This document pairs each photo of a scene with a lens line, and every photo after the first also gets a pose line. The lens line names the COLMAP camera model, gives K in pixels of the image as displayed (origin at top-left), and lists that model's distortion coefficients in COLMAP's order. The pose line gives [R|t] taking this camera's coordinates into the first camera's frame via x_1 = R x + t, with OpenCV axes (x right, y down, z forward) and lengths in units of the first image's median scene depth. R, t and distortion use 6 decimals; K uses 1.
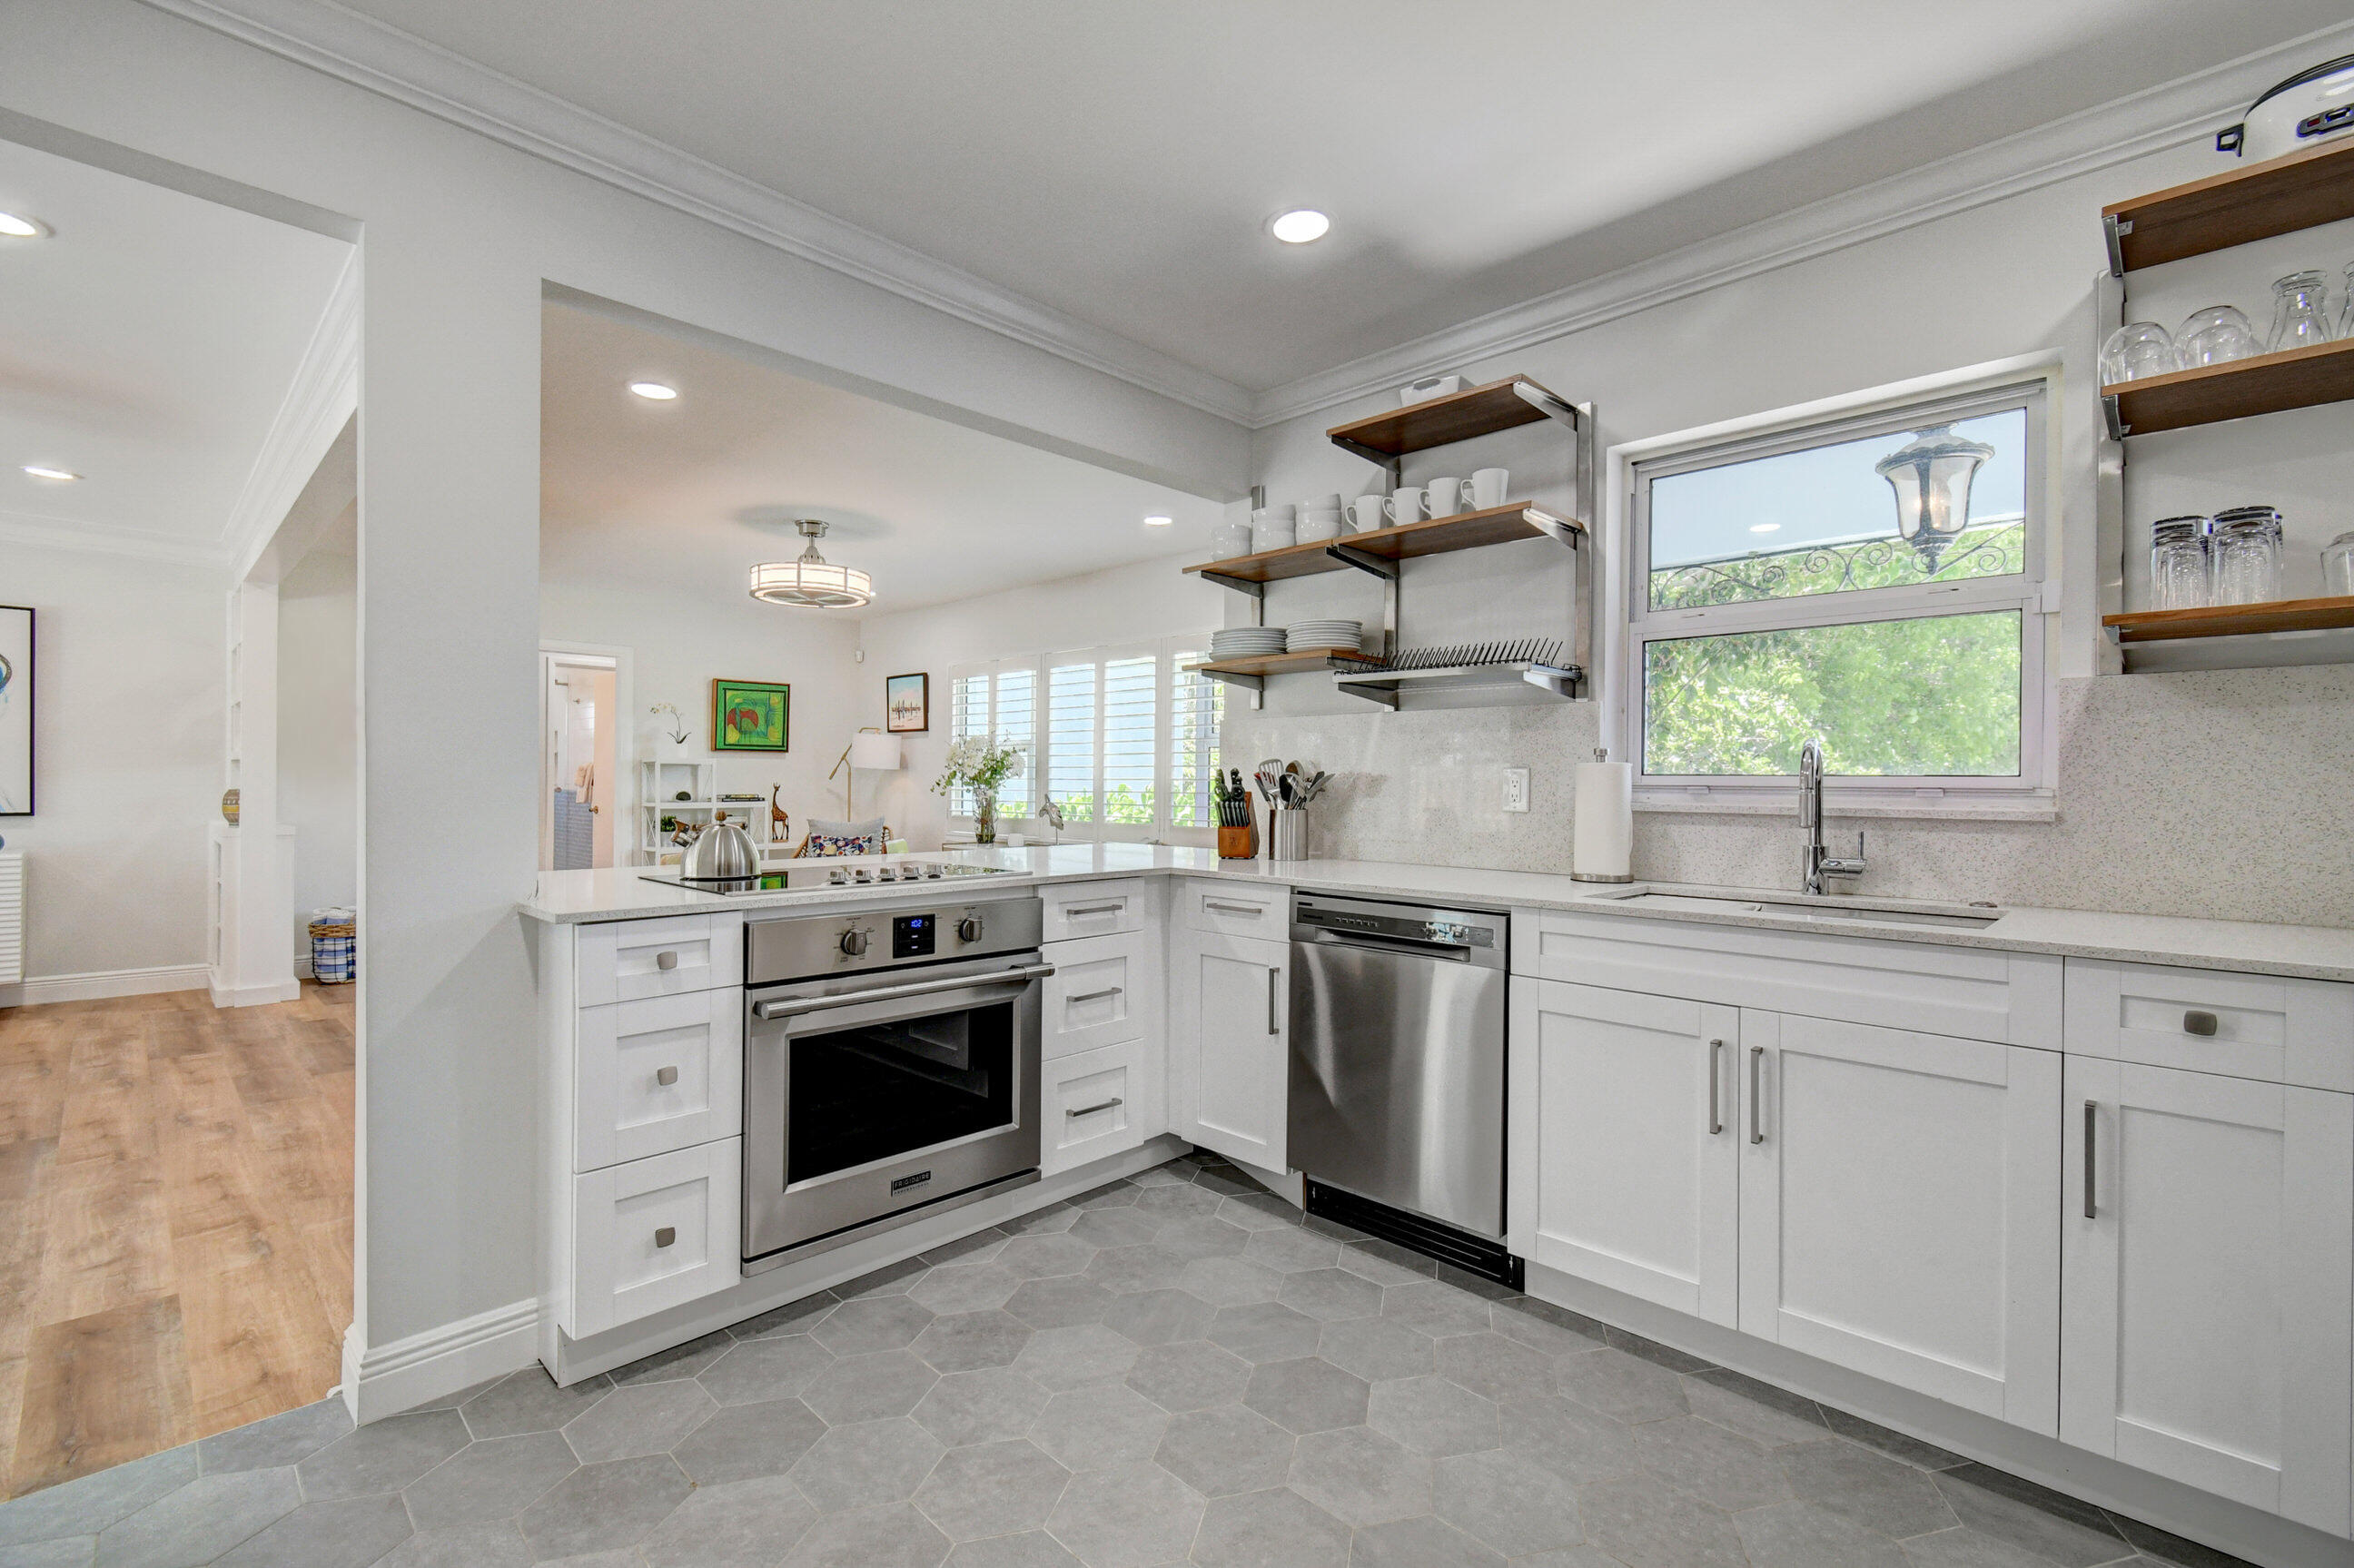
lens RADIAL K [[1039.0, 0, 1163.9], [0, 1039.0, 781.2], [0, 0, 1]] dist [0.008109, -0.001818]
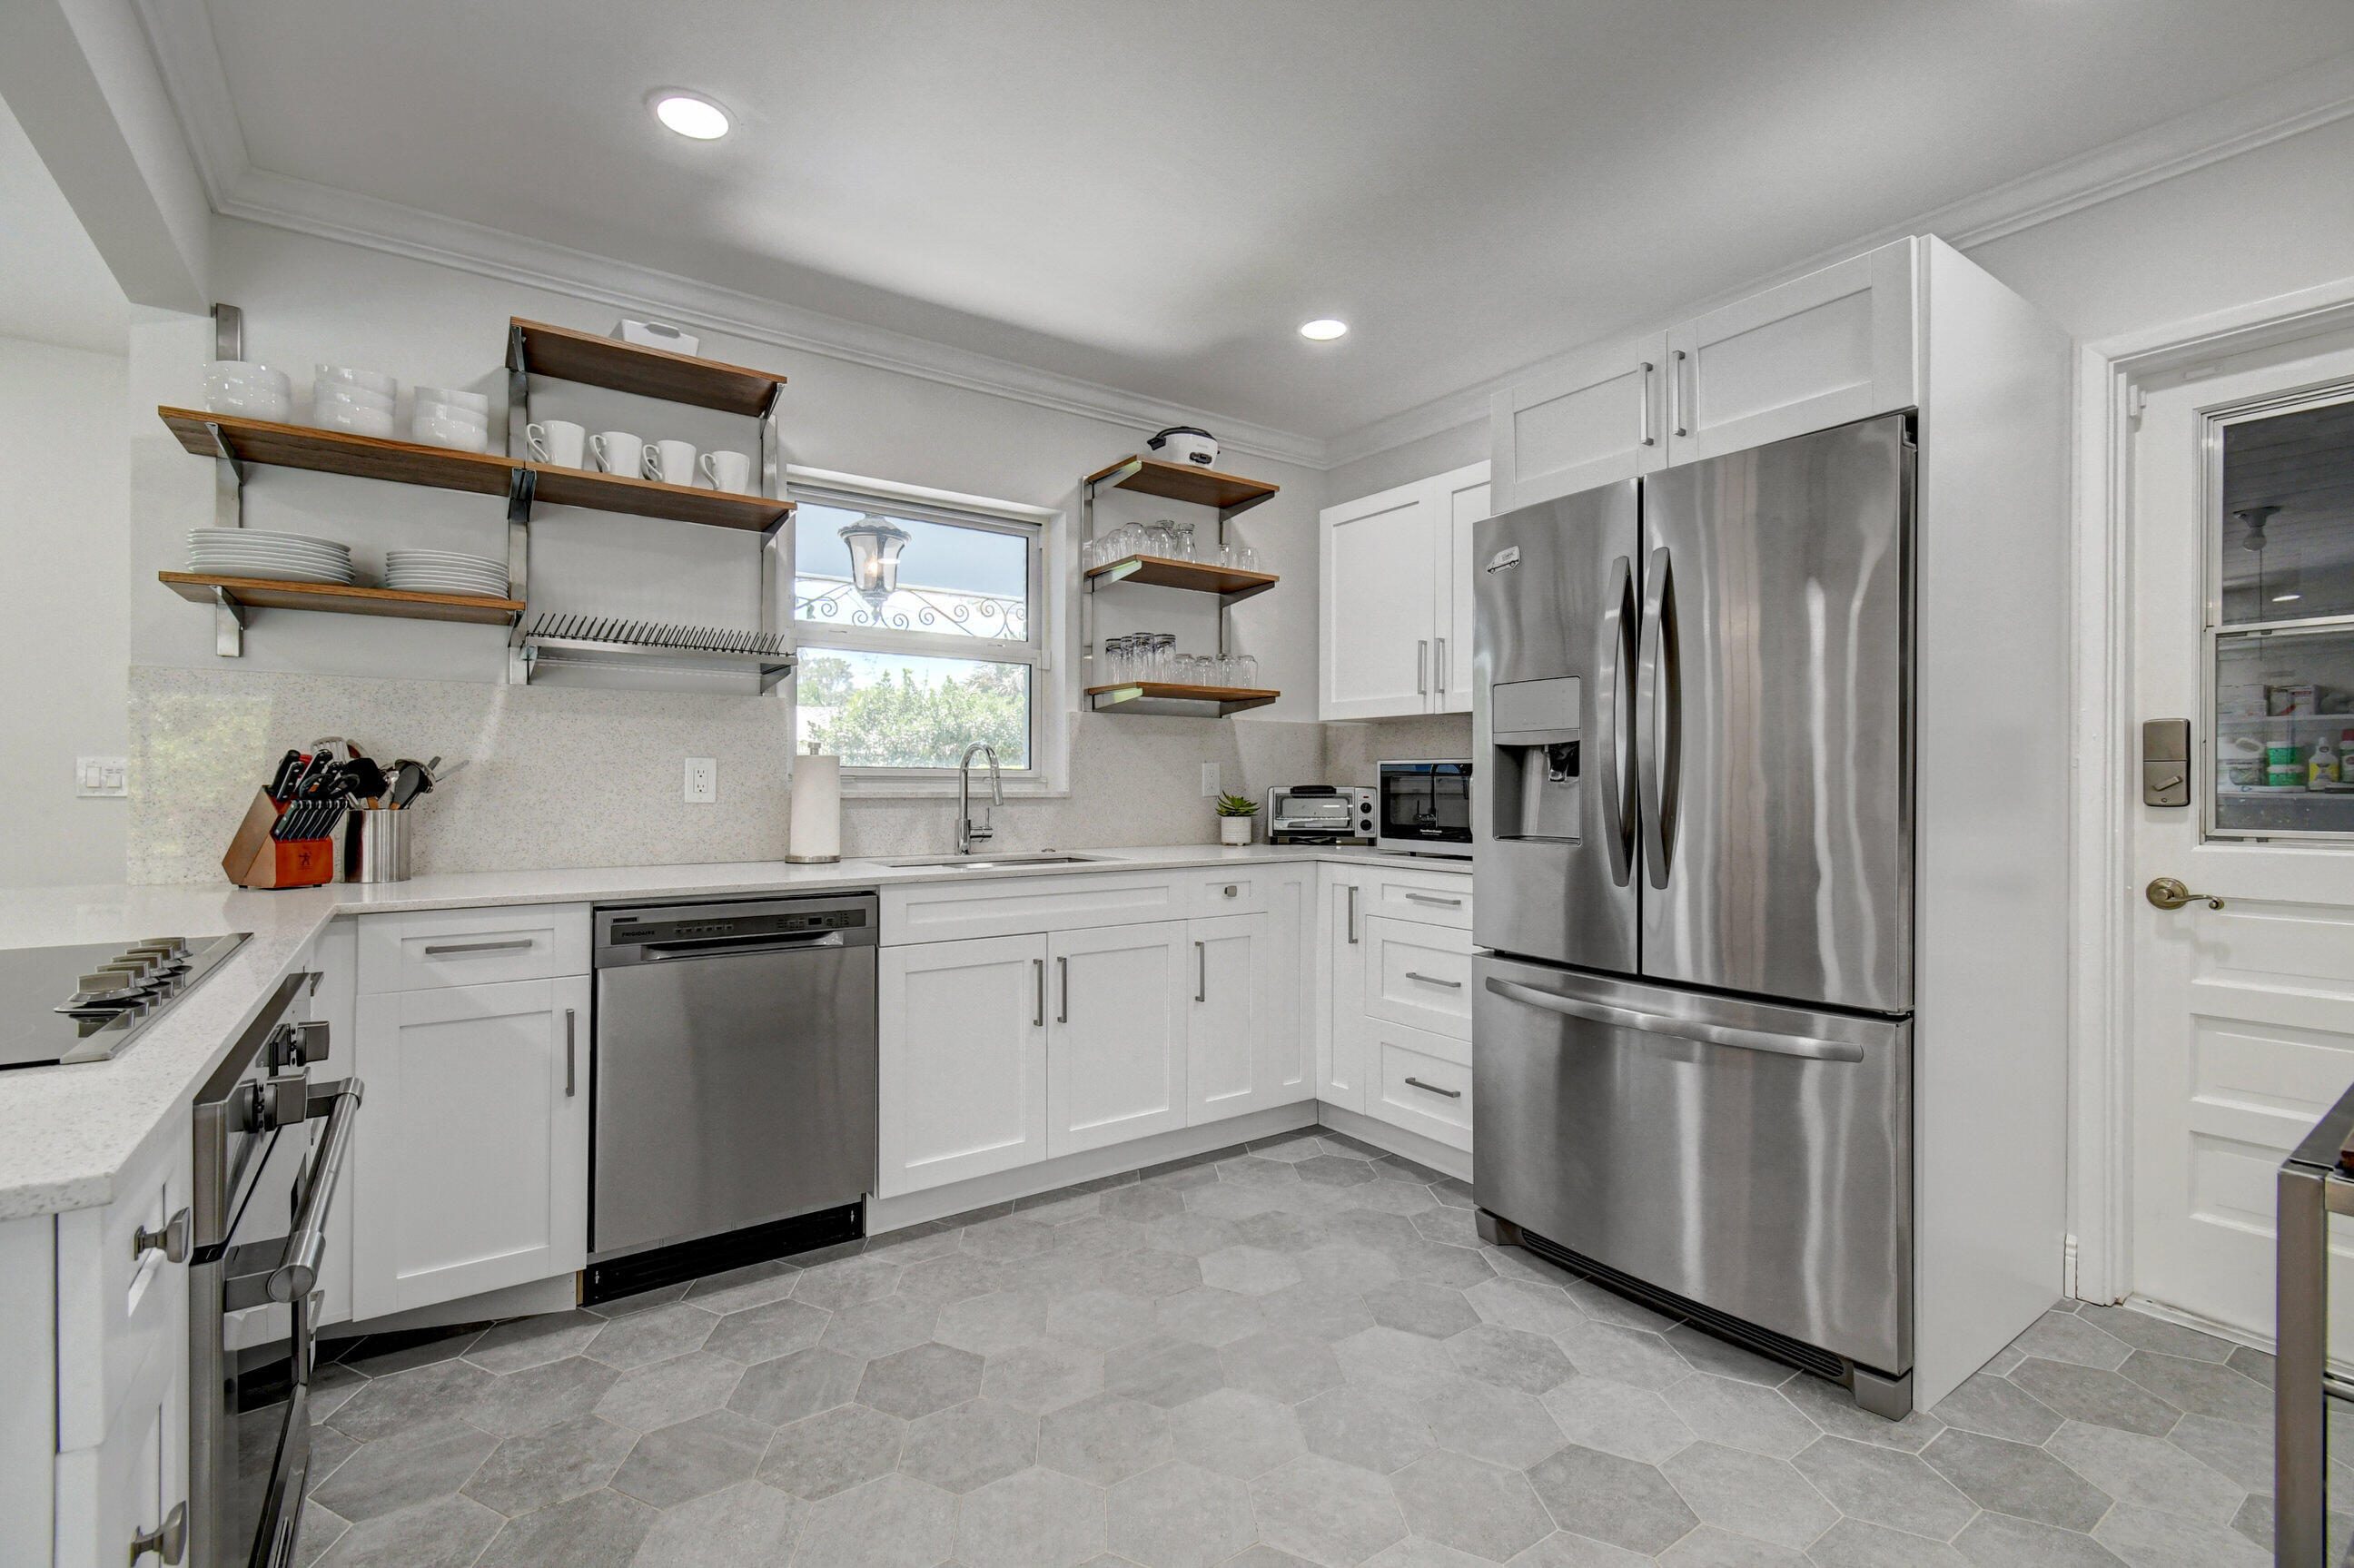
lens RADIAL K [[1039.0, 0, 1160.8], [0, 1039.0, 783.9], [0, 0, 1]] dist [0.008109, -0.001818]
pose [[0.179890, -0.007228, 0.983660, -0.643144], [-0.002881, 0.999965, 0.007875, 0.002962], [-0.983682, -0.004251, 0.179863, 0.472449]]
